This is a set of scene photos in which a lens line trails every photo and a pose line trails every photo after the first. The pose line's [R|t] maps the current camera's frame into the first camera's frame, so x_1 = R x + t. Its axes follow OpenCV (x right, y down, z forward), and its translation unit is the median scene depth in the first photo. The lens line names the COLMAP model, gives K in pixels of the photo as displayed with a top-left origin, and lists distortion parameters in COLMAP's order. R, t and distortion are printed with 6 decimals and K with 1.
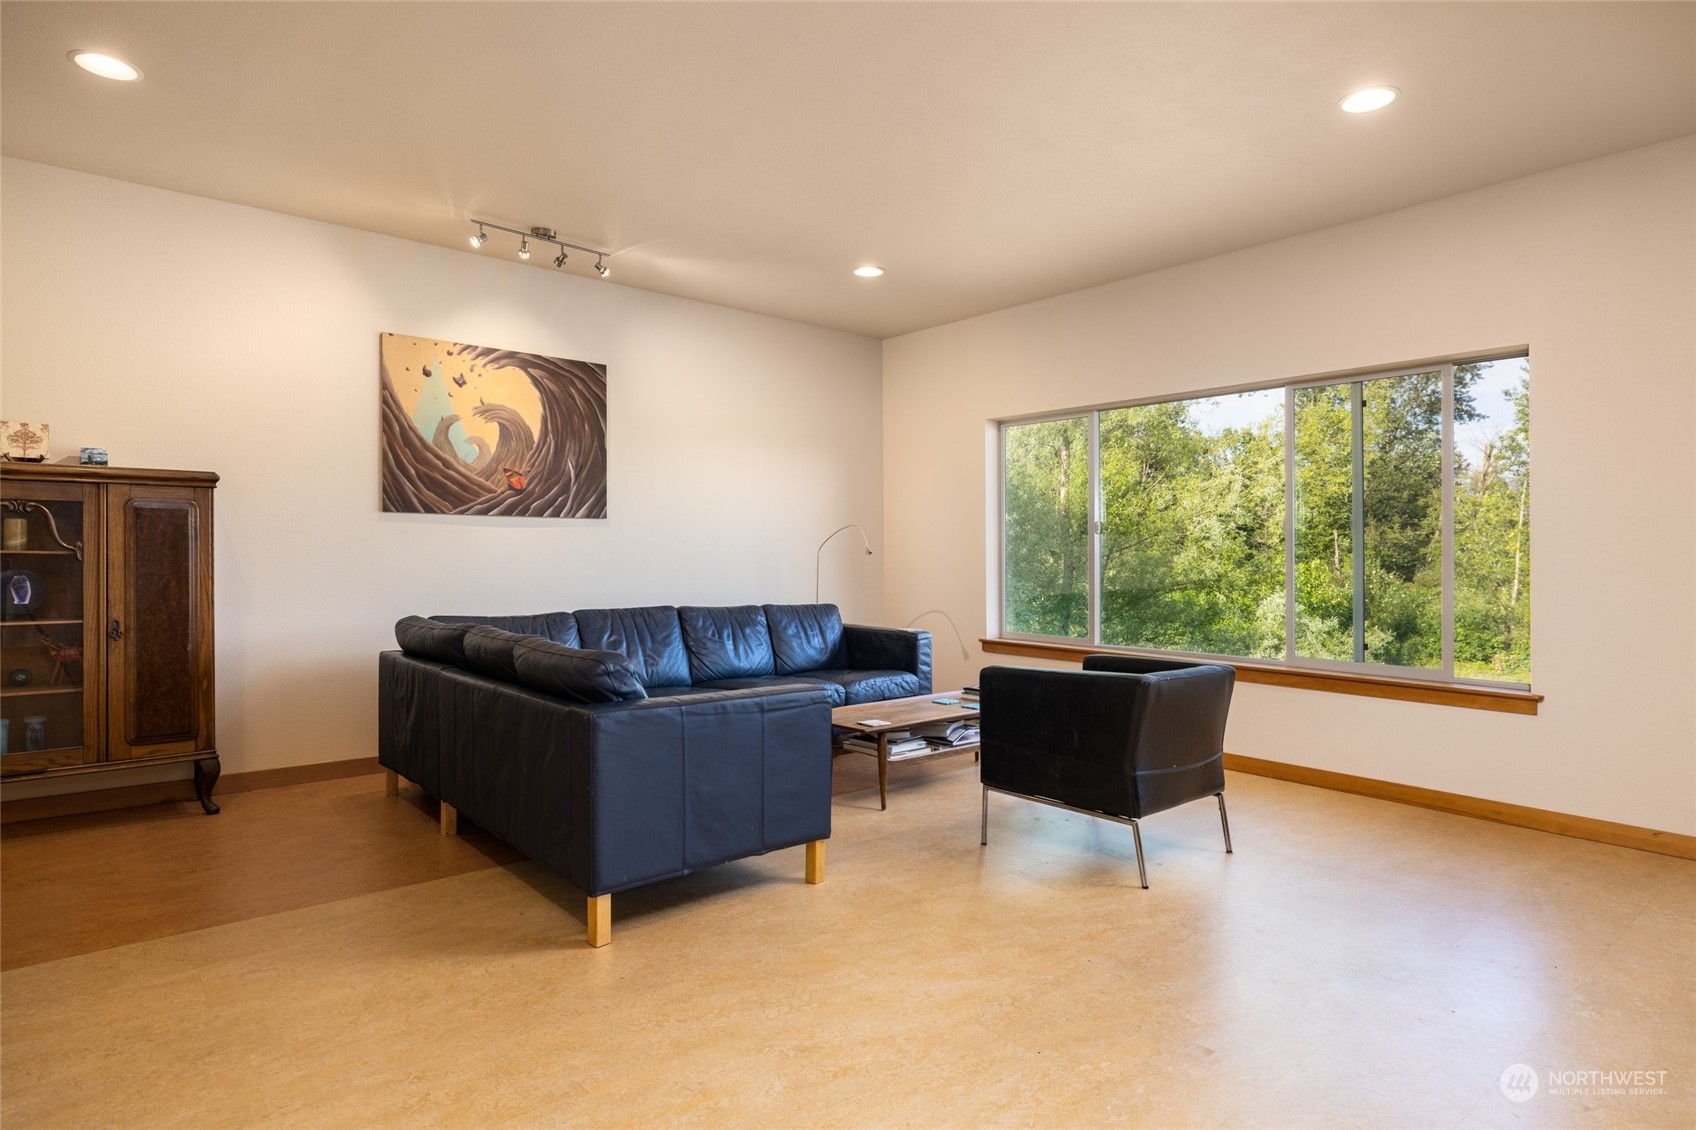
lens RADIAL K [[925.2, 0, 848.0], [0, 925.2, 565.0], [0, 0, 1]] dist [-0.003151, -0.001836]
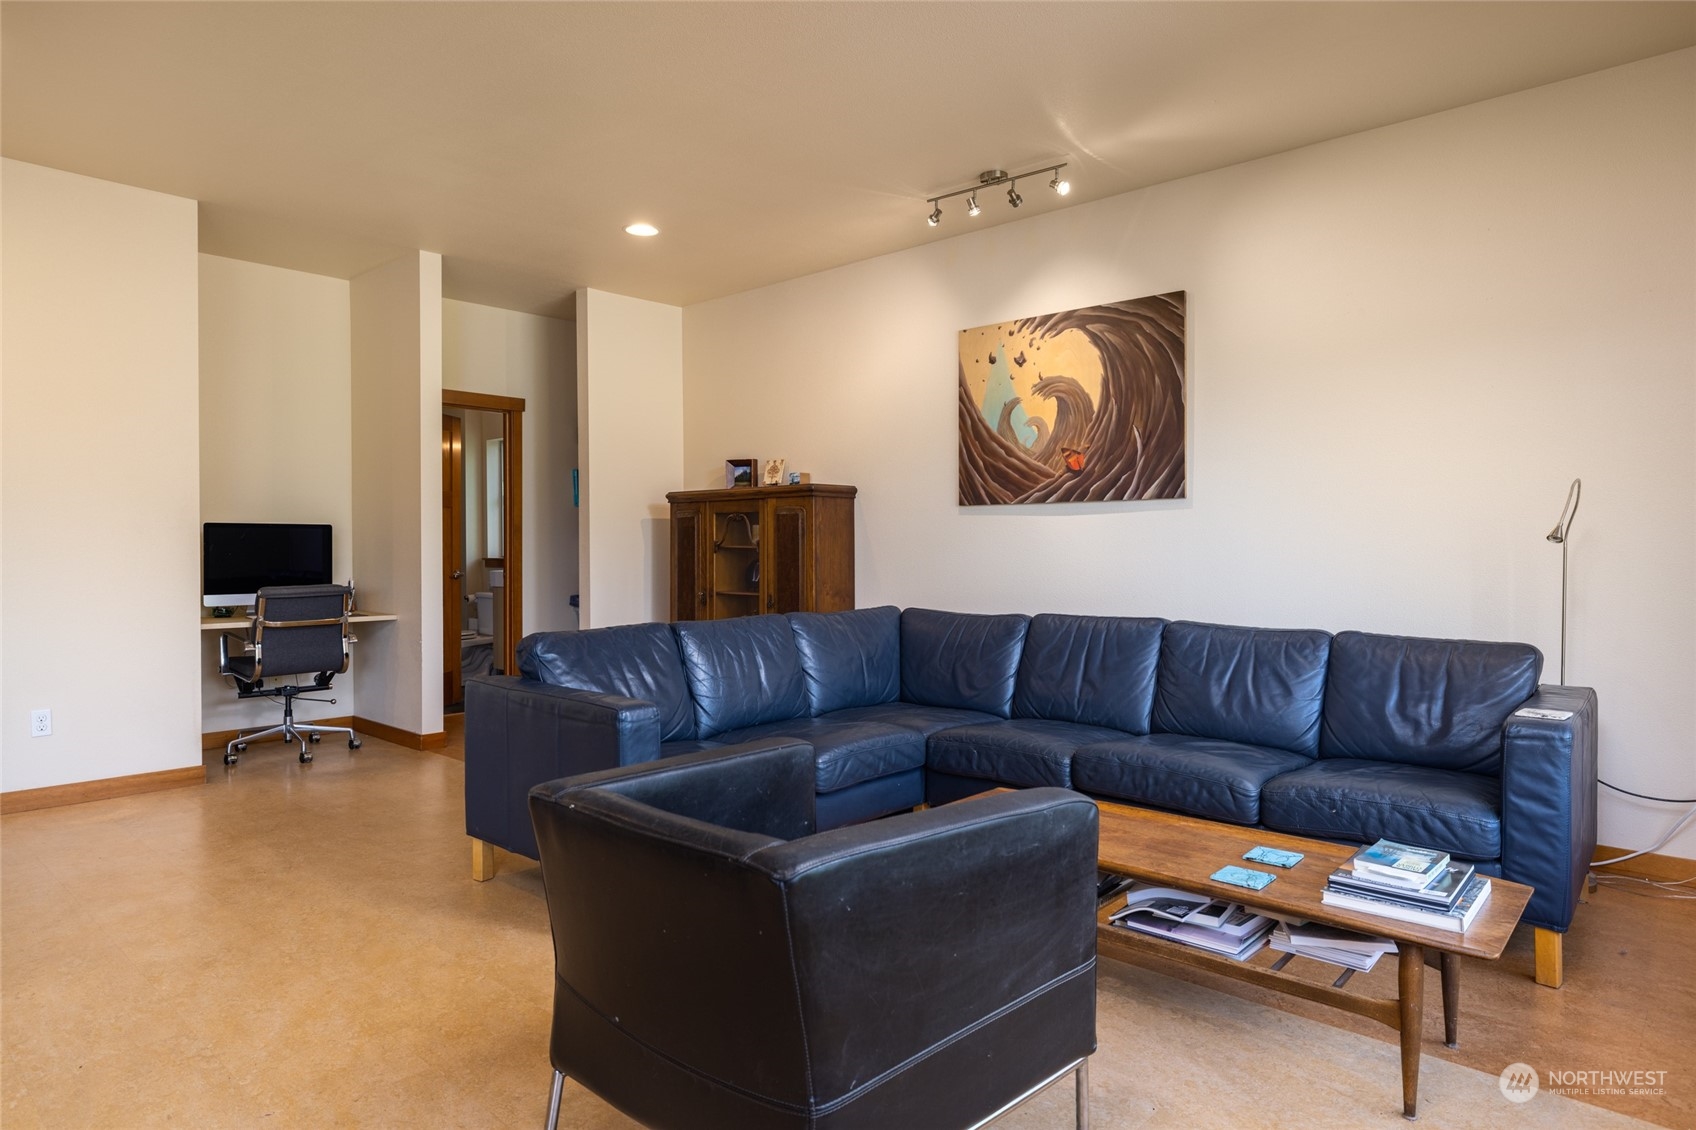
lens RADIAL K [[1006.8, 0, 848.0], [0, 1006.8, 565.0], [0, 0, 1]] dist [-0.001773, -0.000374]
pose [[0.120586, 0.008720, -0.992665, 0.556348], [-0.012343, 0.999897, 0.007284, 0.001146], [0.992626, 0.011374, 0.120682, 0.699798]]
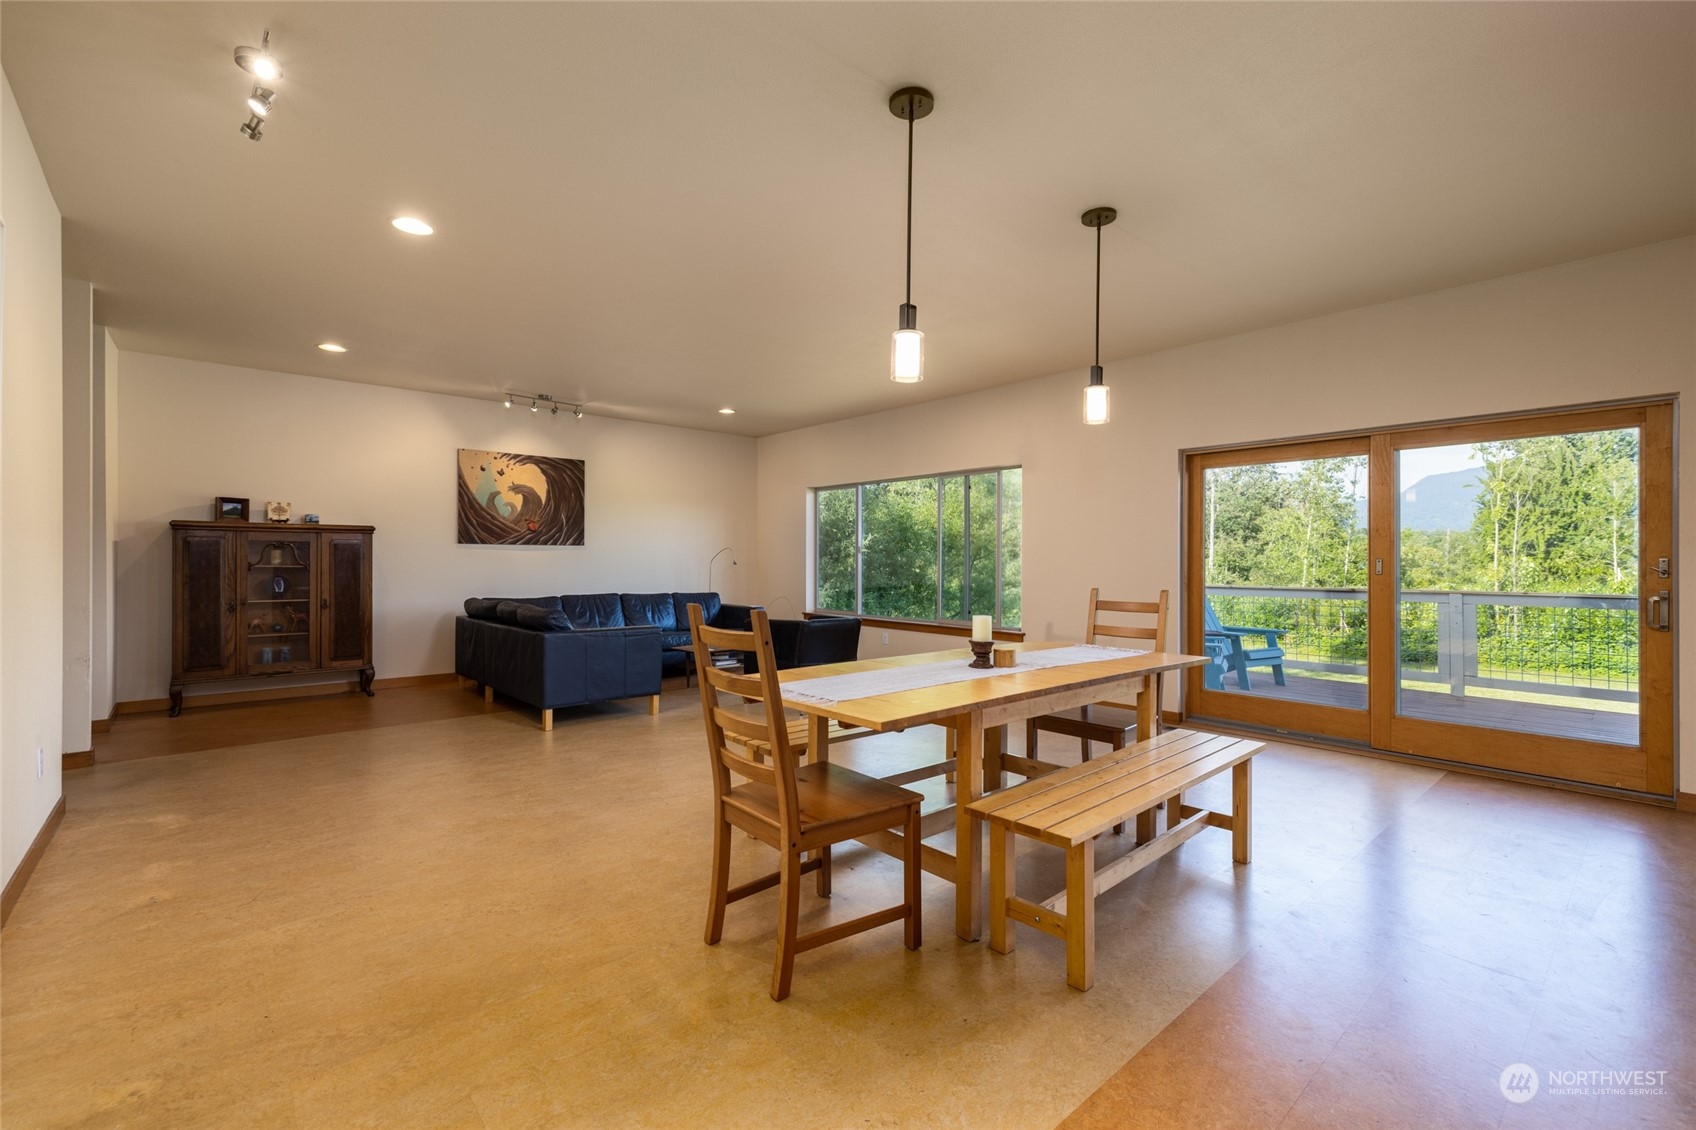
lens RADIAL K [[735.5, 0, 848.8], [0, 735.5, 551.3], [0, 0, 1]] dist [-0.000073, 0.000162]
pose [[0.999795, -0.002837, 0.020069, 0.247460], [0.003325, 0.999699, -0.024309, -0.002456], [-0.019994, 0.024371, 0.999503, -0.484653]]
